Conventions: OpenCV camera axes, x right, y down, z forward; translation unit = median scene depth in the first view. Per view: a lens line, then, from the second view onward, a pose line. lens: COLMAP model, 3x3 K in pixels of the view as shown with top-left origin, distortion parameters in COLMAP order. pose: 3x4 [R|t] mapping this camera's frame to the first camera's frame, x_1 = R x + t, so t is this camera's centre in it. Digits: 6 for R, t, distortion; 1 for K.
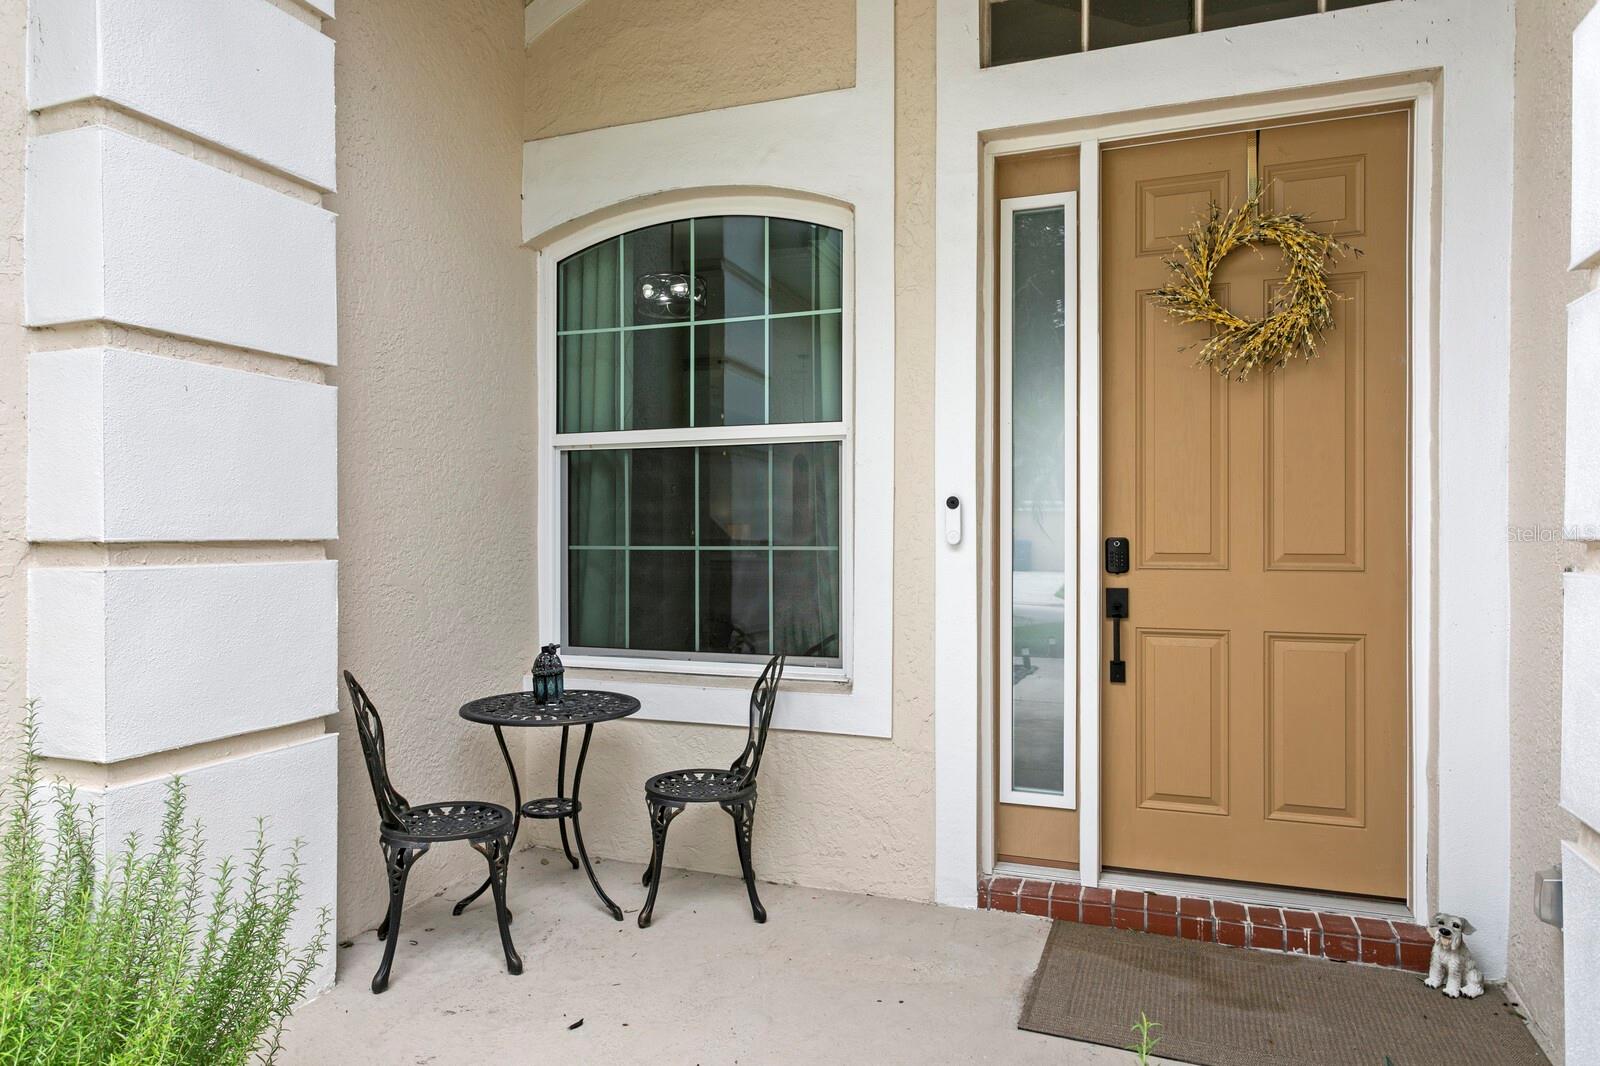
lens RADIAL K [[1022.2, 0, 795.1], [0, 1022.2, 528.4], [0, 0, 1]] dist [0.008550, 0.002305]
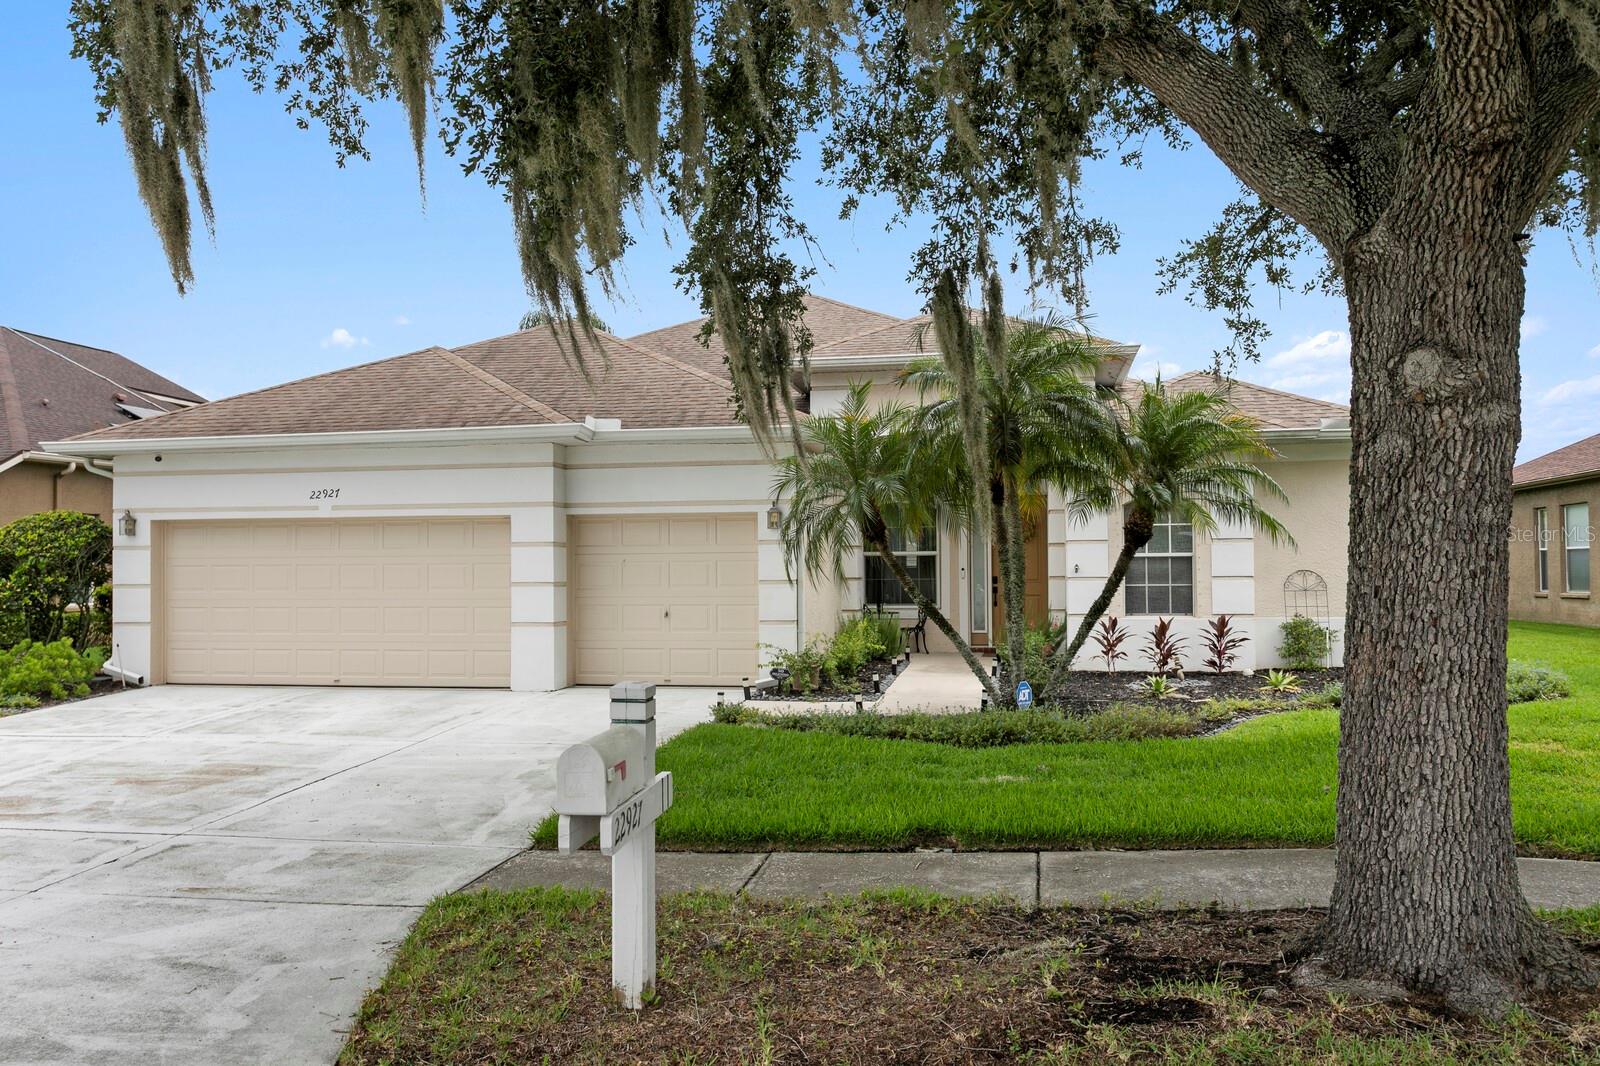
lens RADIAL K [[1338.2, 0, 794.5], [0, 1338.2, 533.6], [0, 0, 1]] dist [0.014955, -0.009796]
pose [[0.981565, -0.004604, 0.191074, -1.827185], [0.010082, 0.999565, -0.027708, -0.026353], [-0.190864, 0.029124, 0.981184, -5.042259]]
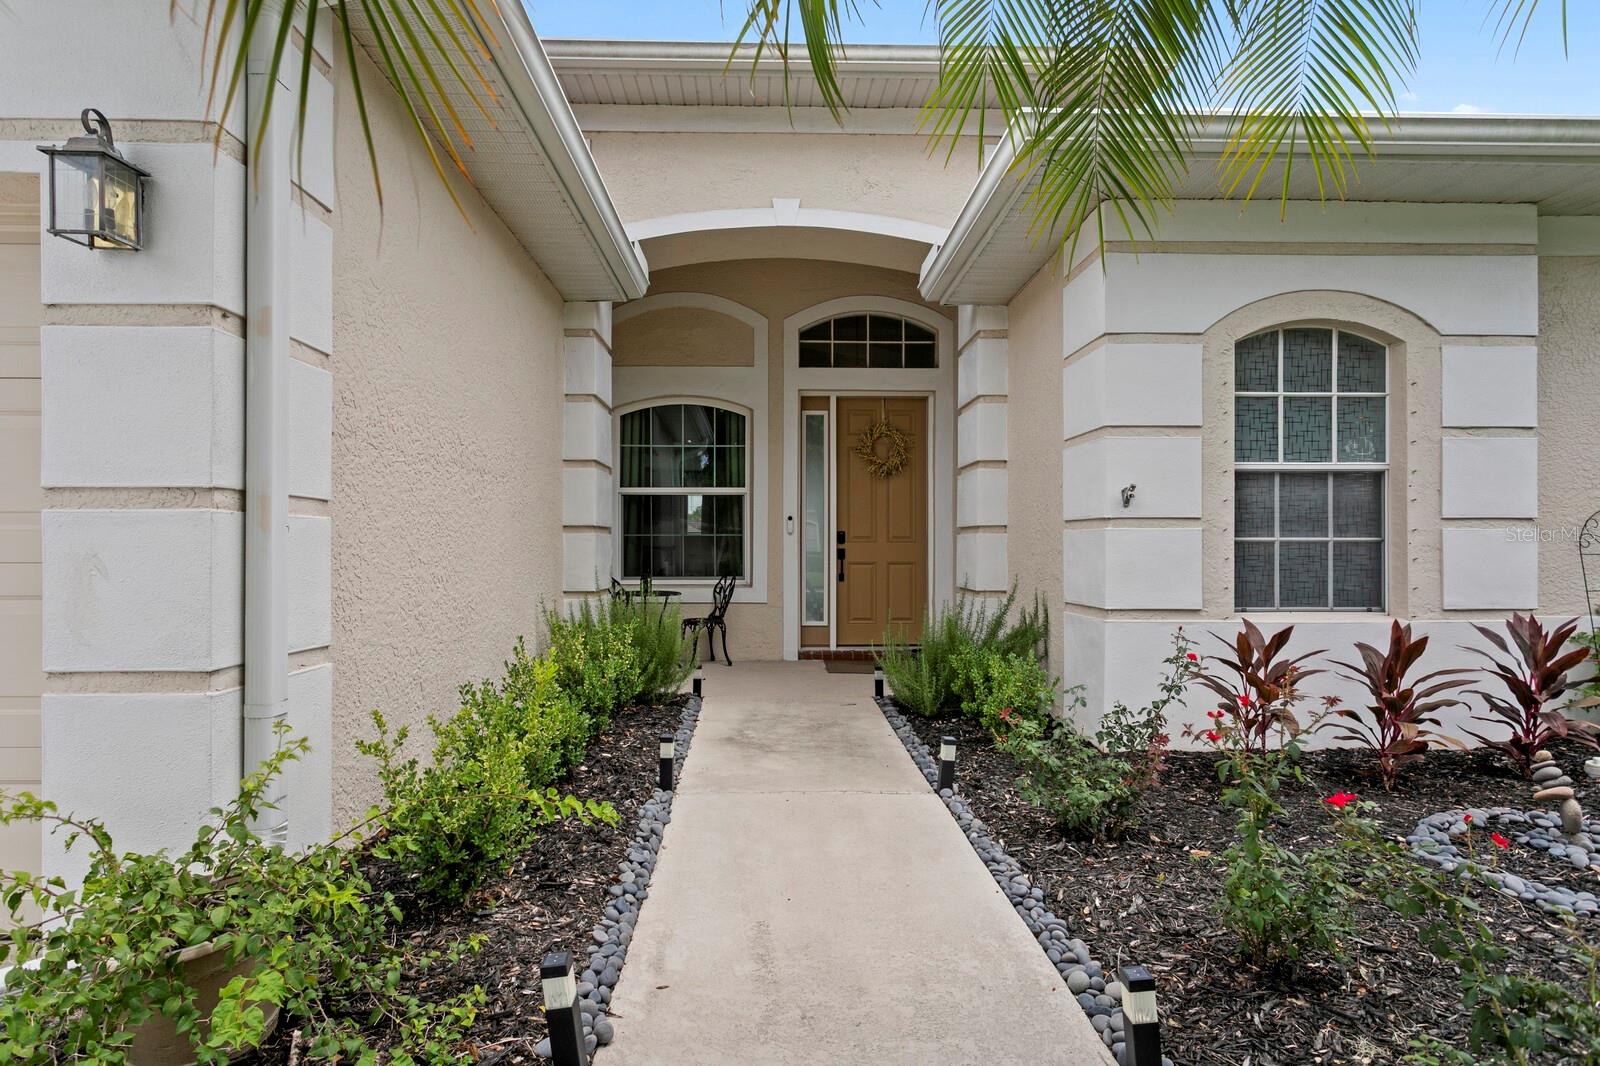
lens RADIAL K [[879.8, 0, 798.8], [0, 879.8, 538.8], [0, 0, 1]] dist [0.002747, 0.000362]
pose [[0.918233, 0.001527, 0.396038, -0.788010], [0.002031, 0.999961, -0.008564, 0.052005], [-0.396035, 0.008668, 0.918194, -1.249674]]
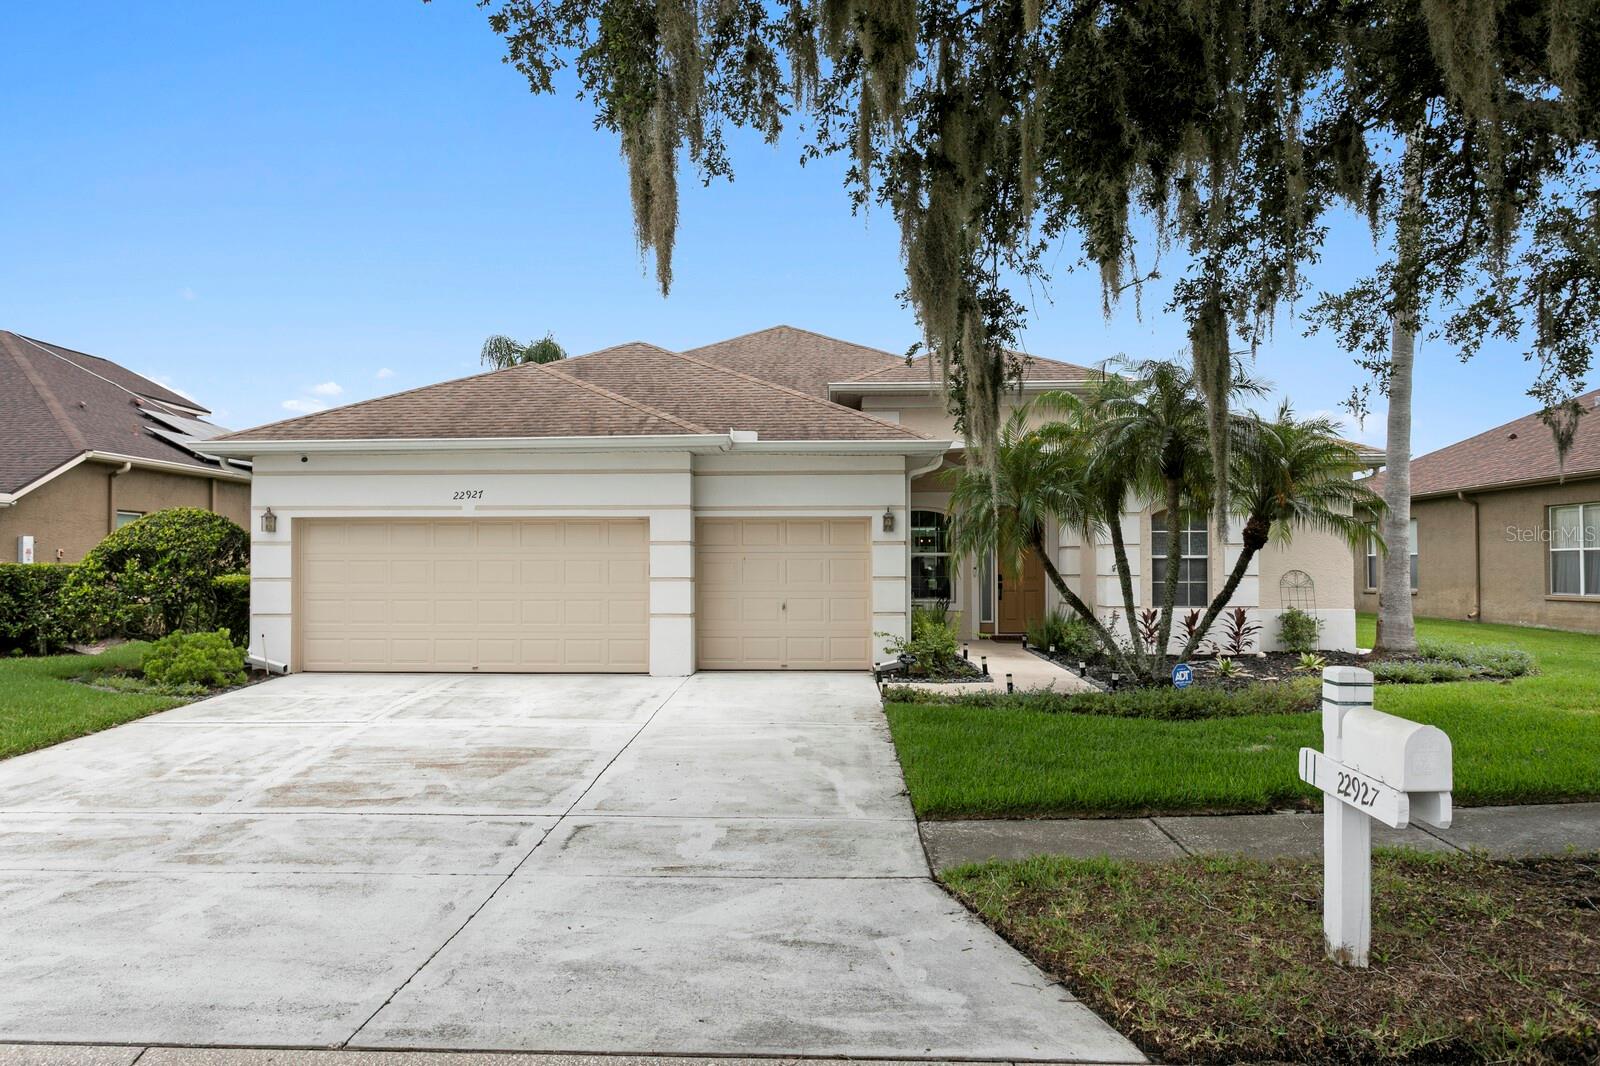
lens RADIAL K [[1143.8, 0, 806.2], [0, 1143.8, 545.5], [0, 0, 1]] dist [-0.004904, 0.007737]
pose [[0.940593, 0.002412, 0.339527, -2.852360], [0.004815, 0.999779, -0.020440, -0.026413], [-0.339501, 0.020861, 0.940374, -4.600116]]
